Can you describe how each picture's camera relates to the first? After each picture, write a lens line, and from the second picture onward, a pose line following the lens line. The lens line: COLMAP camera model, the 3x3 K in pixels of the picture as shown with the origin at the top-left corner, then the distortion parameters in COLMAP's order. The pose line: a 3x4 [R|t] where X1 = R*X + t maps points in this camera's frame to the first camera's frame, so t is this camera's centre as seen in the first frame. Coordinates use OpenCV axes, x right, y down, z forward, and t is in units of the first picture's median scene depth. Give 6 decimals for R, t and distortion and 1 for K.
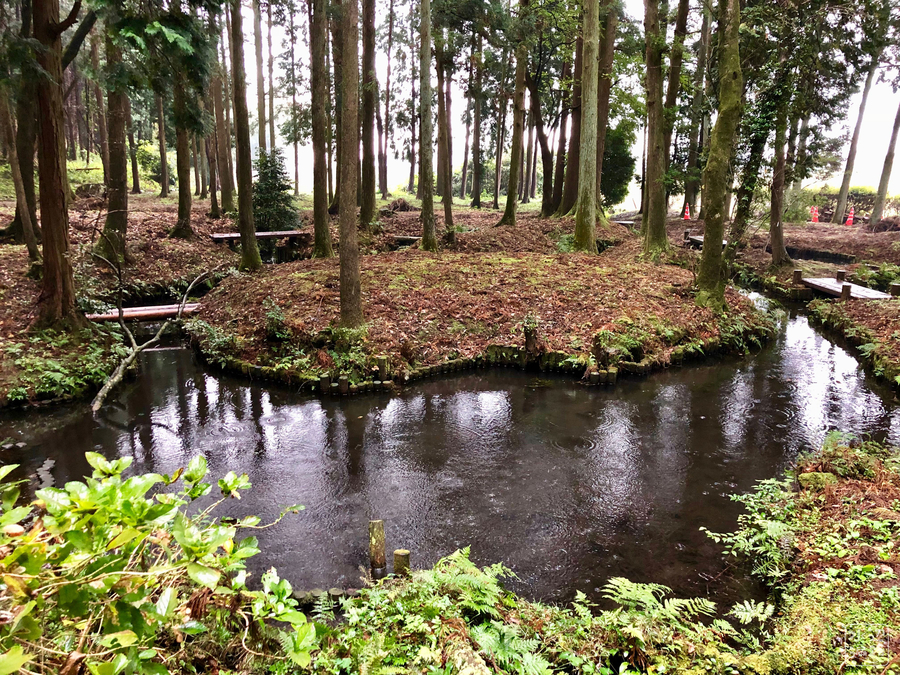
lens RADIAL K [[705.3, 0, 450.0], [0, 705.3, 337.5], [0, 0, 1]] dist [0.081767, -0.145898]
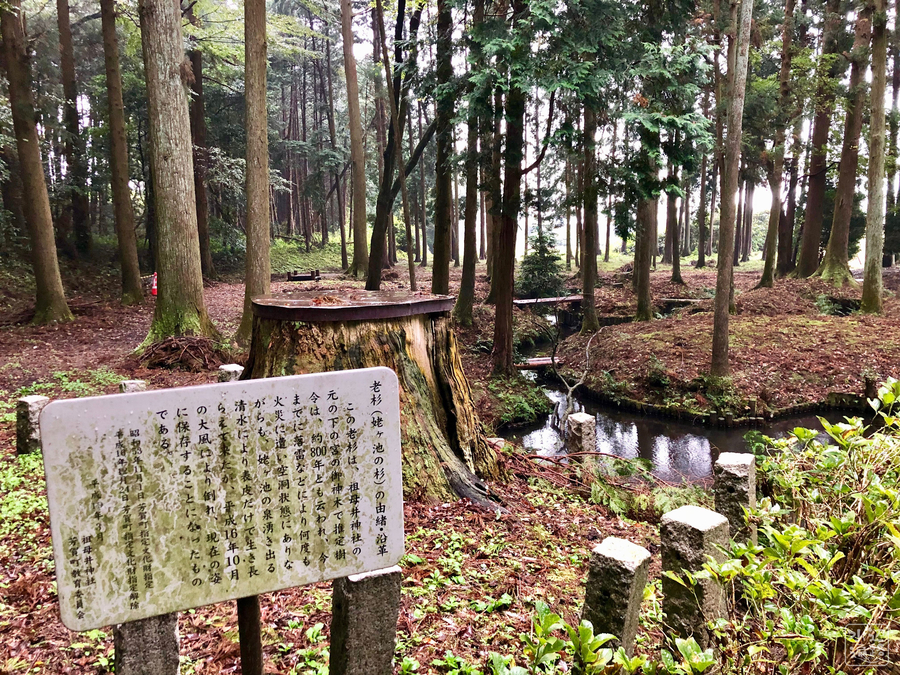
lens RADIAL K [[705.3, 0, 450.0], [0, 705.3, 337.5], [0, 0, 1]] dist [0.081767, -0.145898]
pose [[0.975014, 0.001060, -0.222142, -0.317707], [-0.017617, 0.997208, -0.072565, 0.017380], [0.221445, 0.074666, 0.972310, -0.383759]]
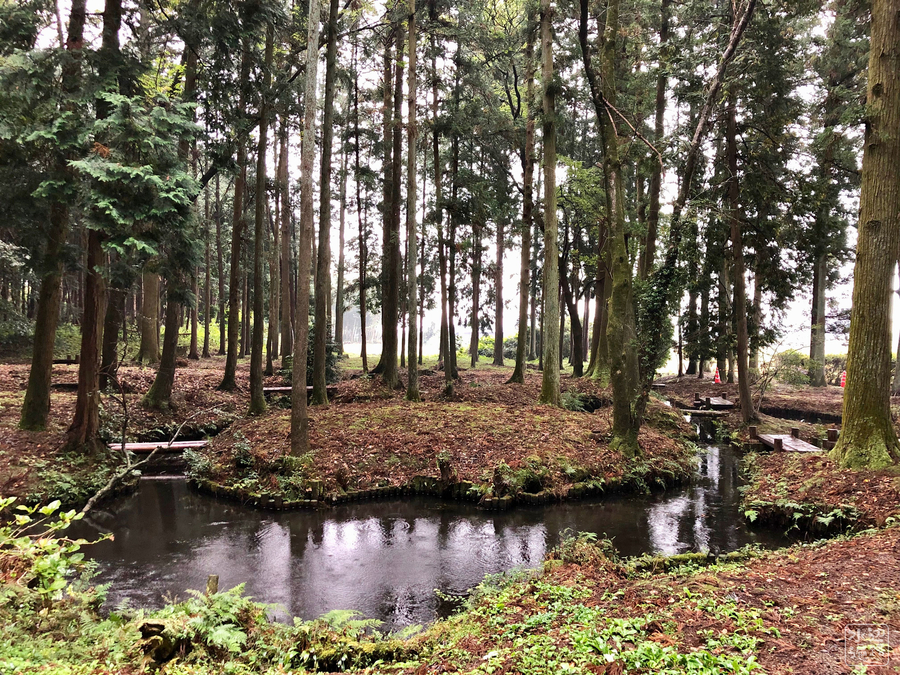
lens RADIAL K [[705.3, 0, 450.0], [0, 705.3, 337.5], [0, 0, 1]] dist [0.081767, -0.145898]
pose [[0.990269, 0.002992, -0.139136, 0.277788], [-0.034675, 0.973543, -0.225856, 0.051049], [0.134779, 0.228483, 0.964173, -0.194173]]
